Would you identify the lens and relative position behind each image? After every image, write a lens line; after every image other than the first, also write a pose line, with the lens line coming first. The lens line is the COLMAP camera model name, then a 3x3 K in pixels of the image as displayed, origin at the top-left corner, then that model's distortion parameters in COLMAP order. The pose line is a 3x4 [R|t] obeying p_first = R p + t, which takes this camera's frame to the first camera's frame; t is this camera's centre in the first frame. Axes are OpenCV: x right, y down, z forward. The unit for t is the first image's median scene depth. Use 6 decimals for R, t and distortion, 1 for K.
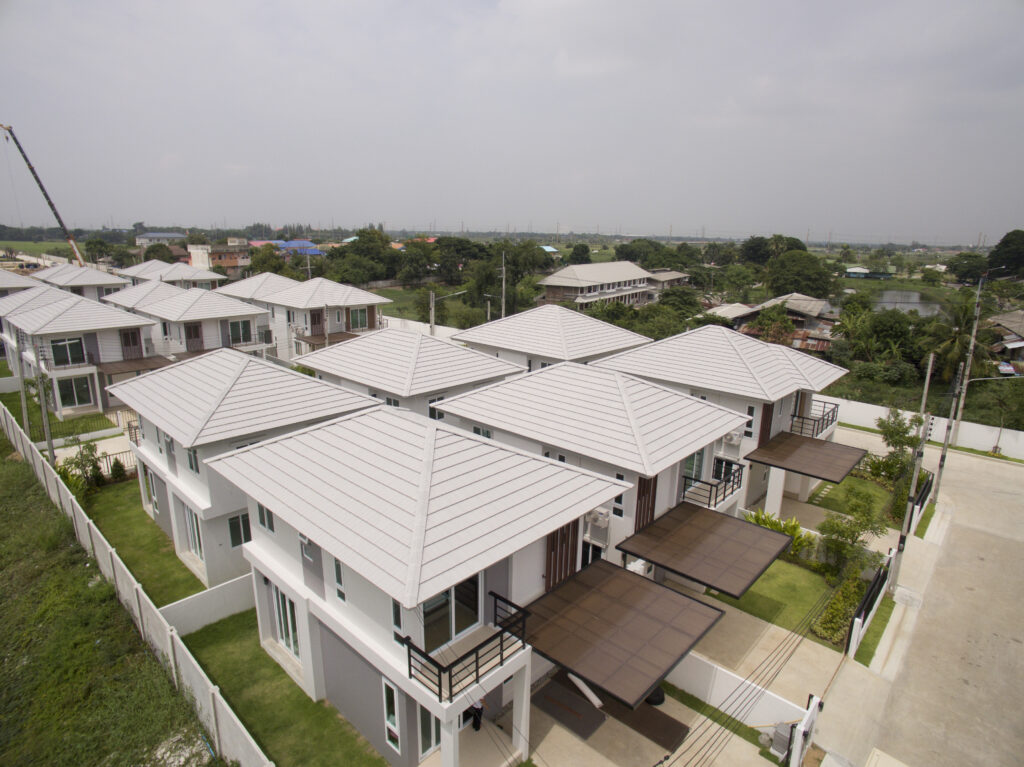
lens RADIAL K [[595.1, 0, 511.0], [0, 595.1, 382.2], [0, 0, 1]] dist [-0.101497, 0.070115]
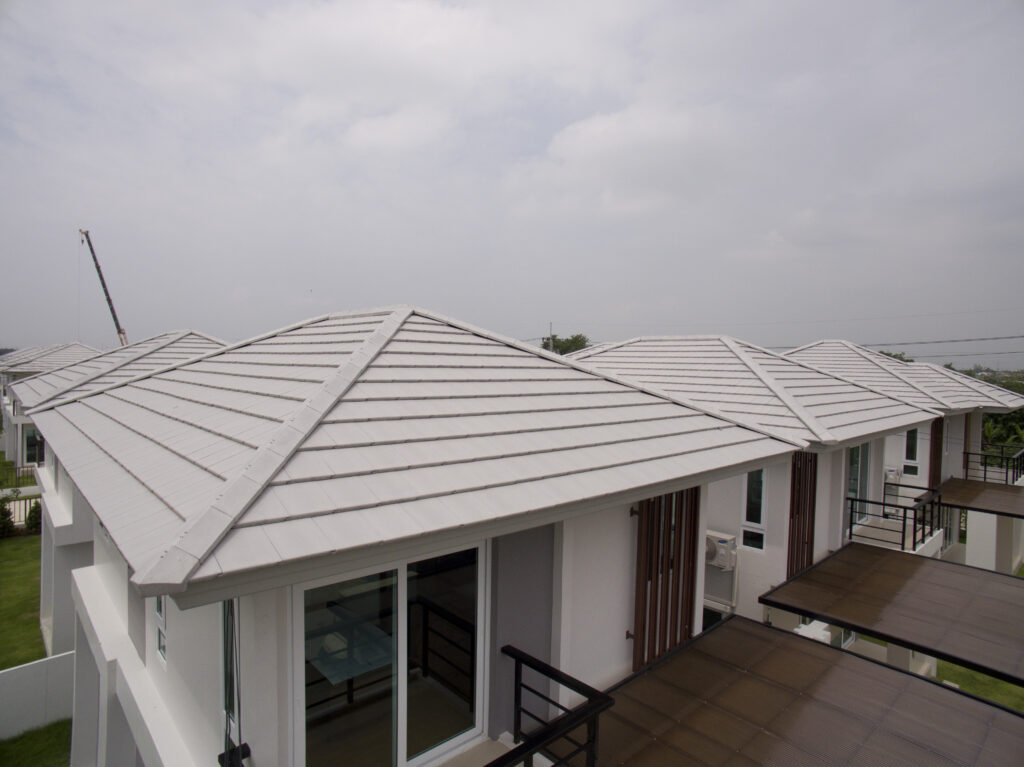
lens RADIAL K [[595.1, 0, 516.4], [0, 595.1, 377.2], [0, 0, 1]] dist [-0.101497, 0.070115]
pose [[0.997507, 0.007530, -0.070167, -0.000813], [-0.022858, 0.975165, -0.220295, 0.145660], [0.066765, 0.221350, 0.972906, 0.314802]]
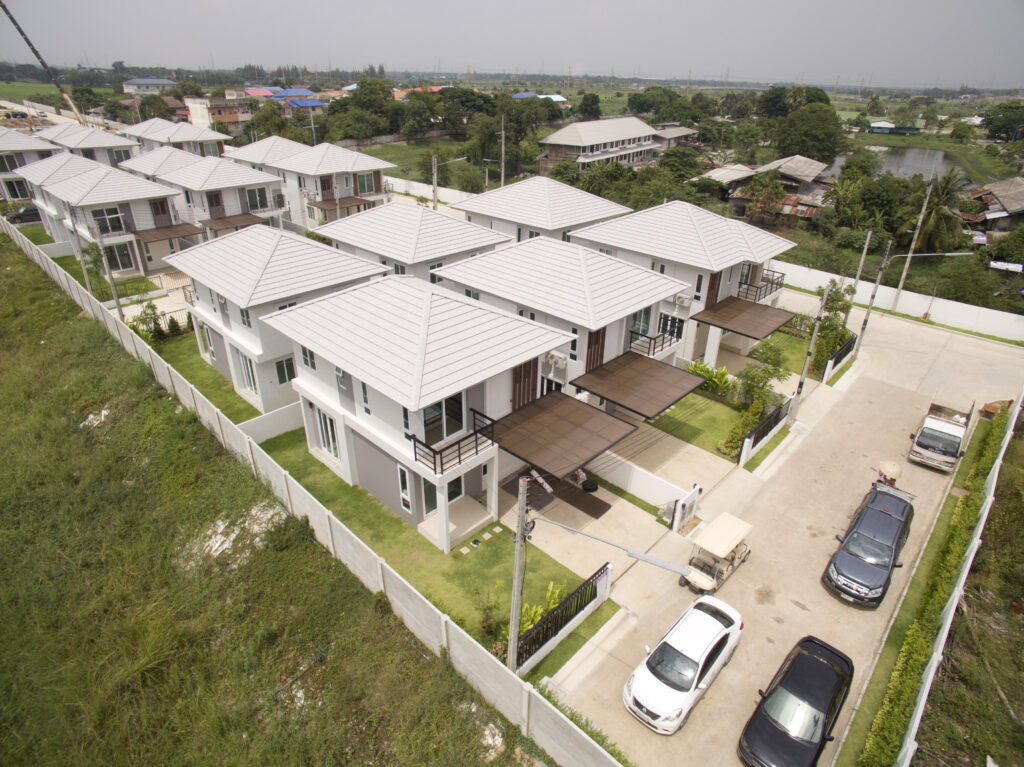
lens RADIAL K [[595.1, 0, 510.2], [0, 595.1, 383.3], [0, 0, 1]] dist [-0.101497, 0.070115]
pose [[0.999839, 0.009508, -0.015230, 0.045939], [-0.005567, 0.970638, 0.240480, -0.030162], [0.017069, -0.240356, 0.970535, -0.219068]]
